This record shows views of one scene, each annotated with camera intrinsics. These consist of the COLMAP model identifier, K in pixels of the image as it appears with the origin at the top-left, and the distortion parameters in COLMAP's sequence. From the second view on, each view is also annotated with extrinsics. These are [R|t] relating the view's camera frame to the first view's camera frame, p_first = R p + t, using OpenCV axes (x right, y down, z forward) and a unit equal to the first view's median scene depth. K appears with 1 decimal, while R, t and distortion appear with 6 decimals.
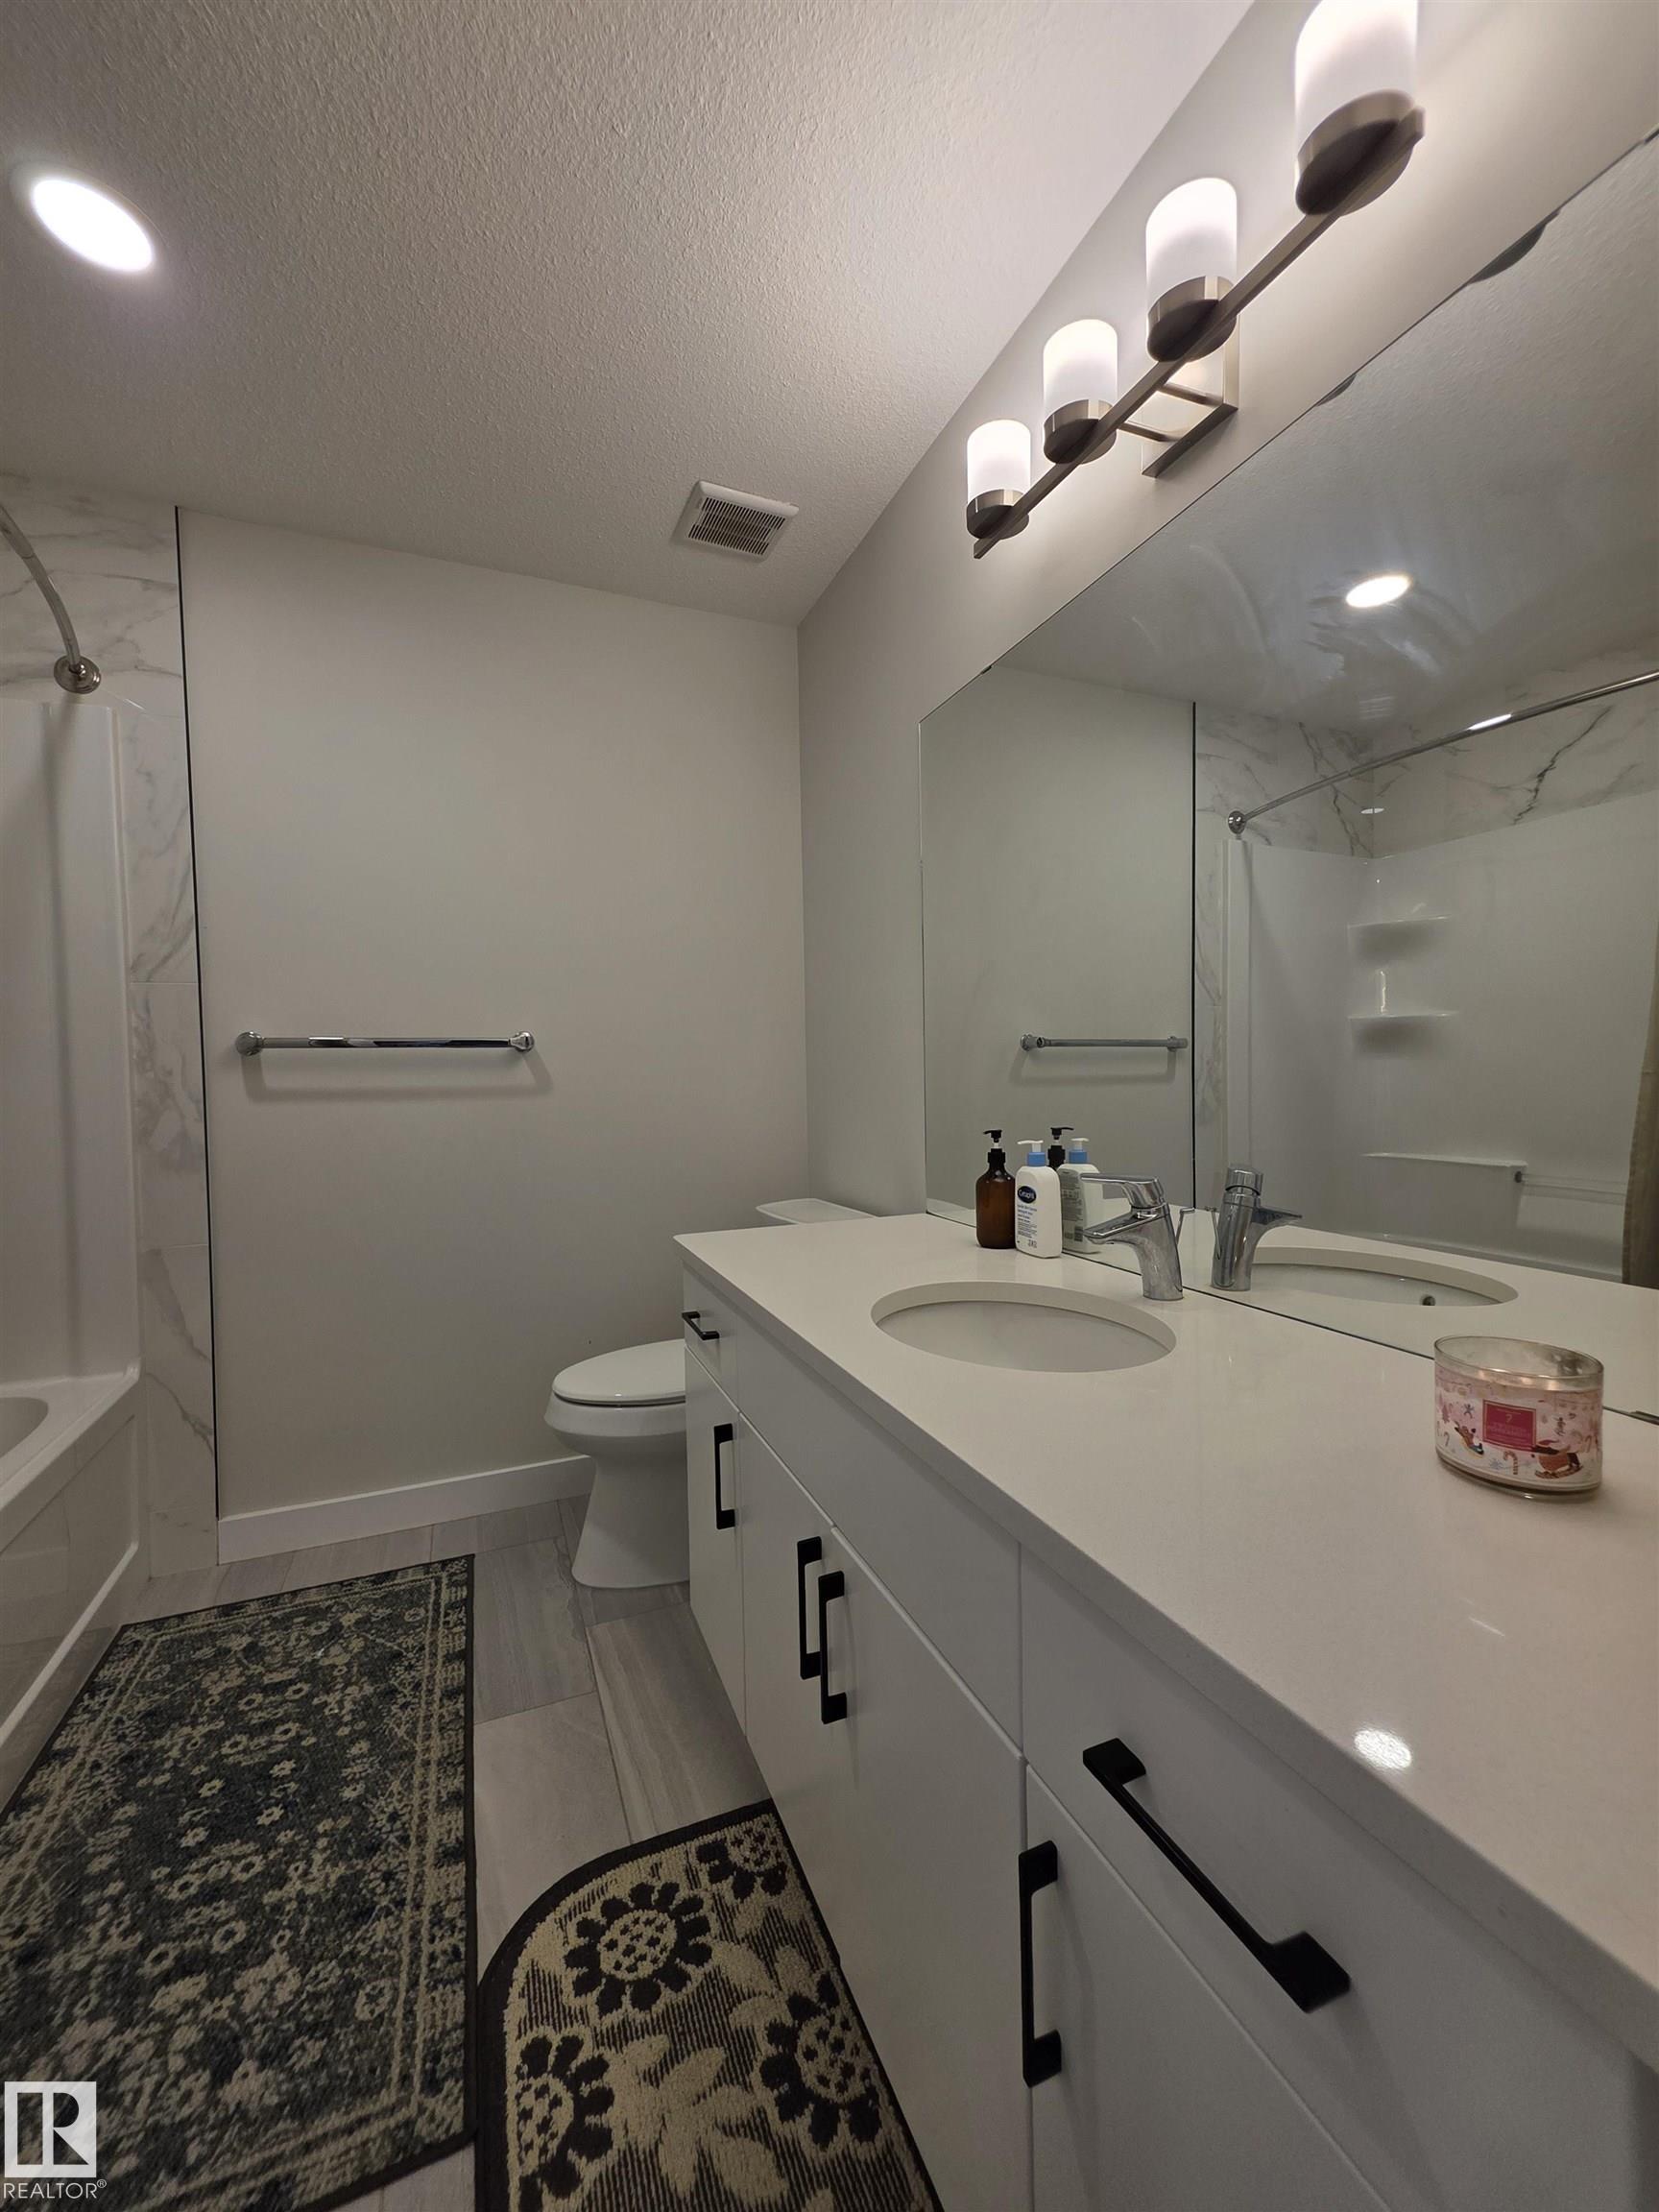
lens RADIAL K [[889.3, 0, 829.5], [0, 889.3, 1106.0], [0, 0, 1]] dist [-0.001744, 0.002972]
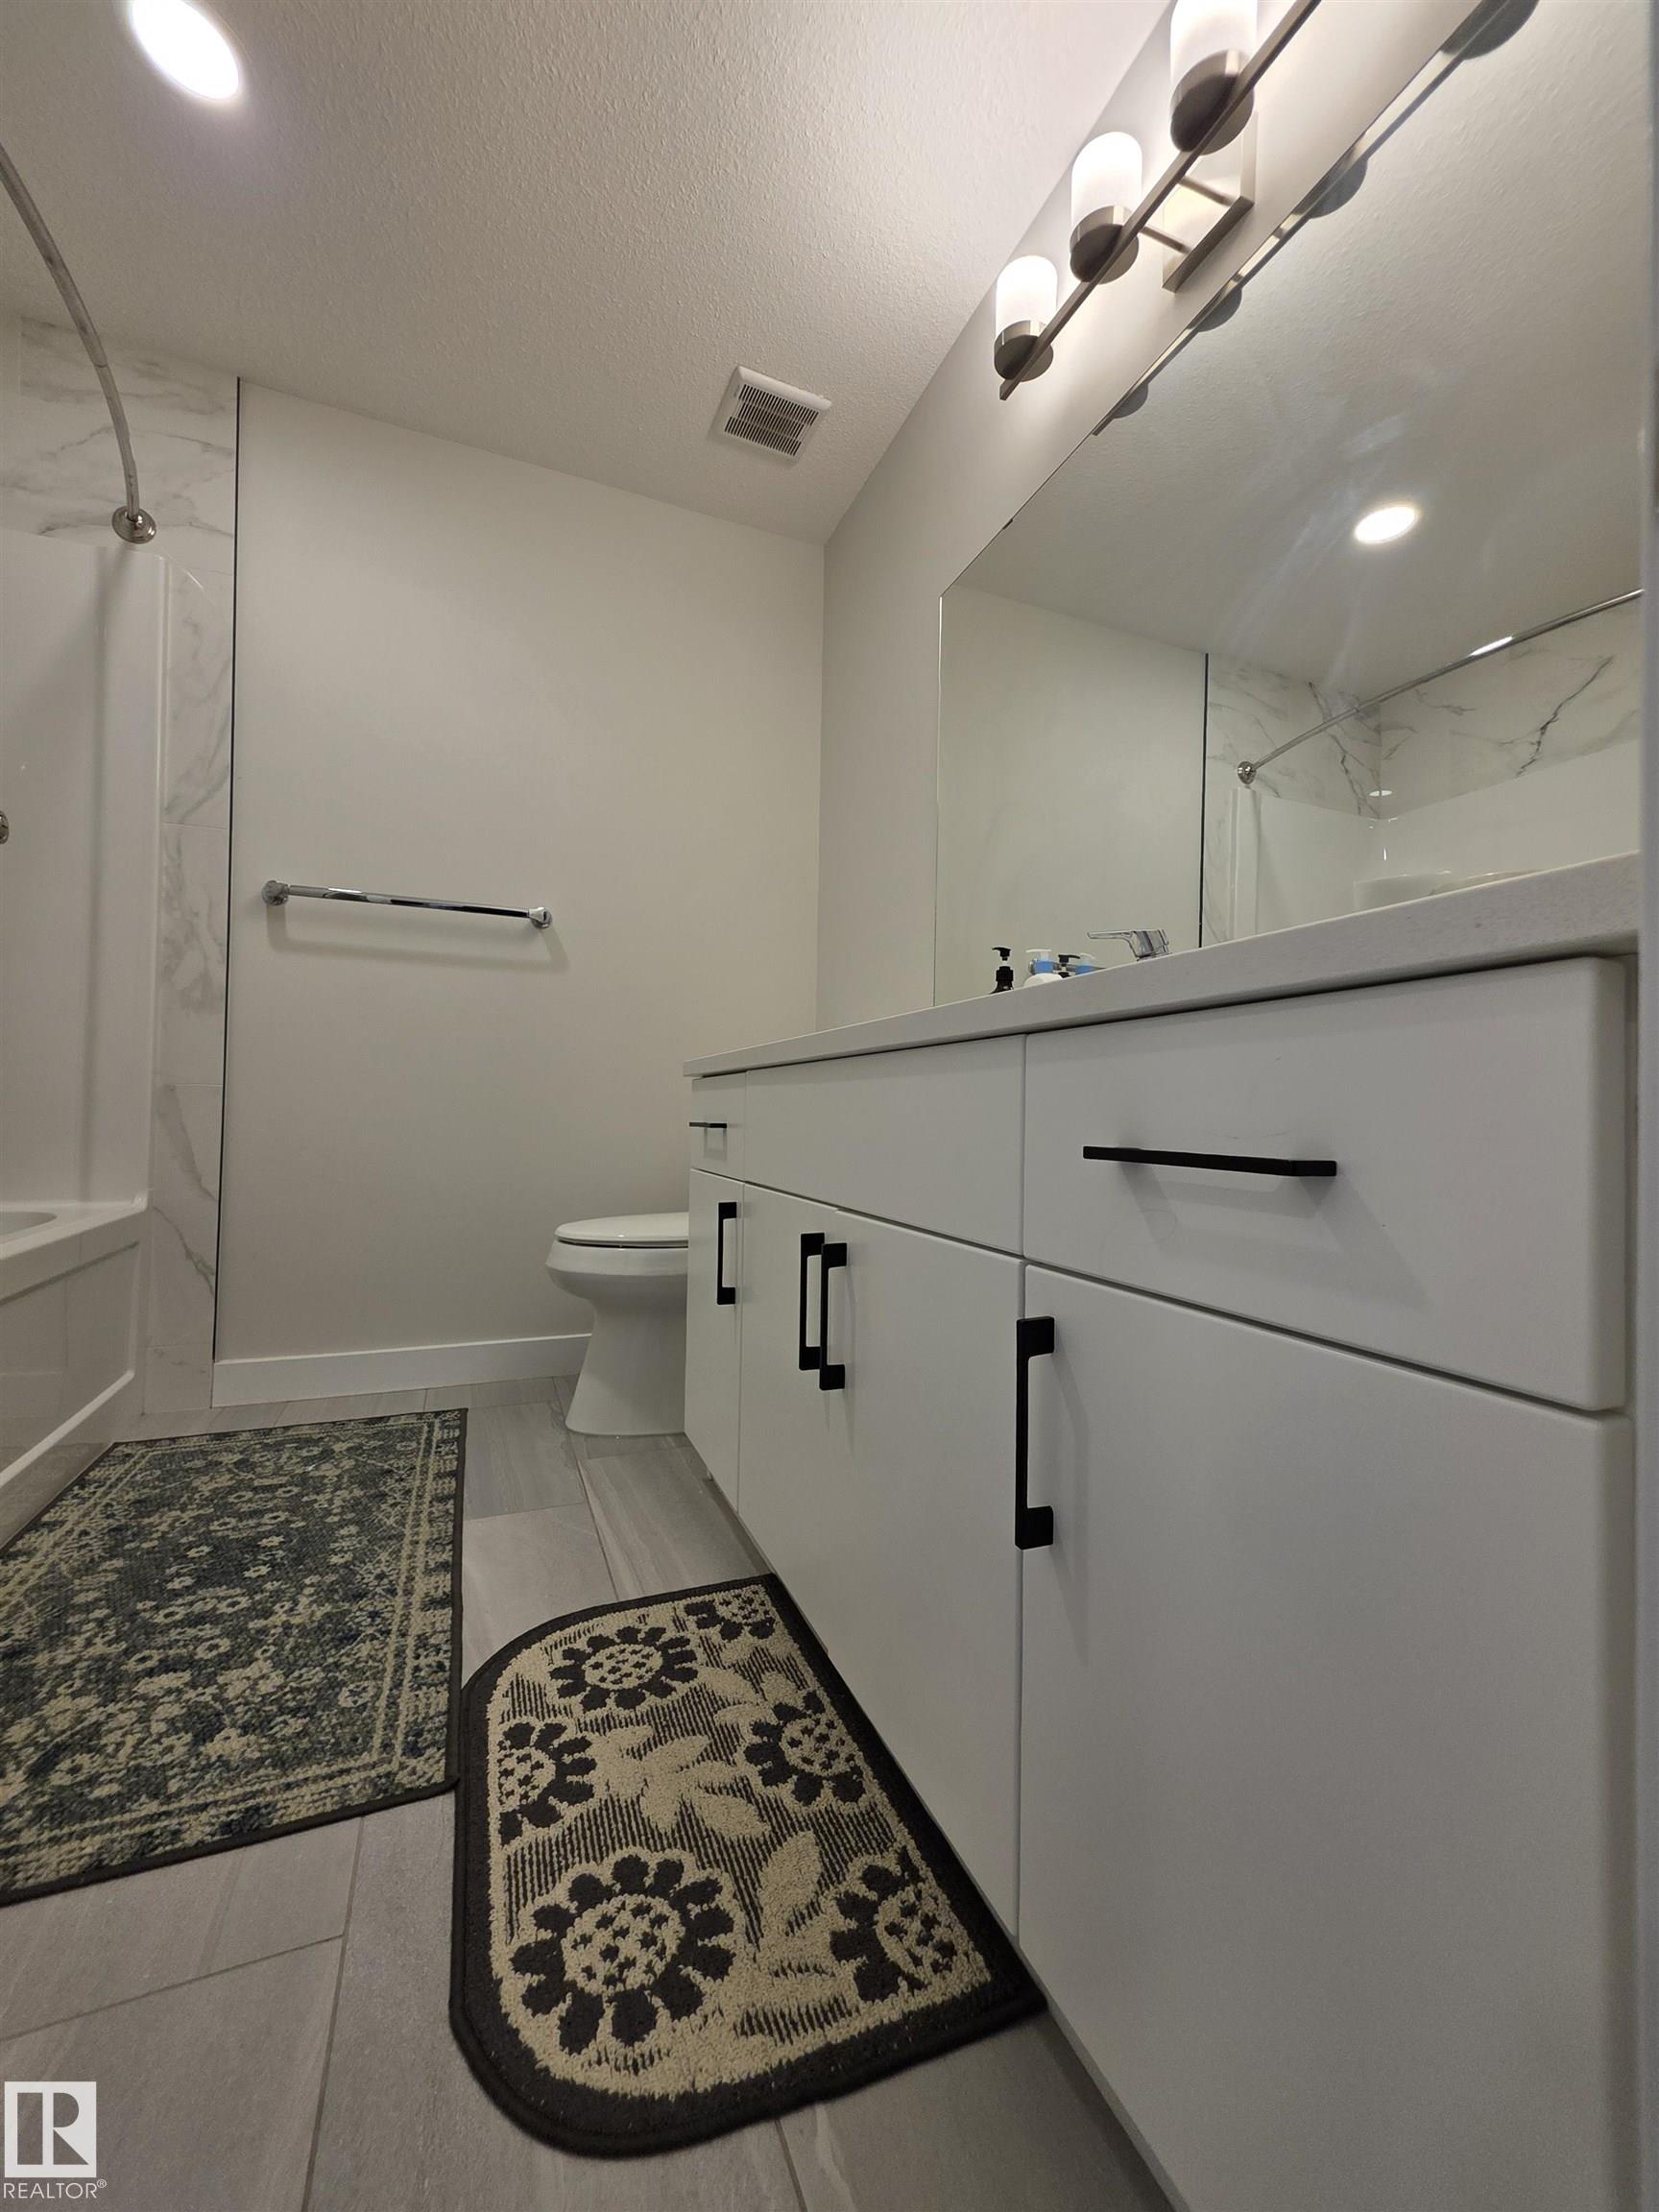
lens RADIAL K [[889.0, 0, 829.5], [0, 889.0, 1106.0], [0, 0, 1]] dist [0.002317, 0.000560]
pose [[0.999330, 0.036341, -0.004284, -0.003757], [-0.036493, 0.998386, -0.043508, 0.326401], [0.002696, 0.043636, 0.999044, -0.017036]]
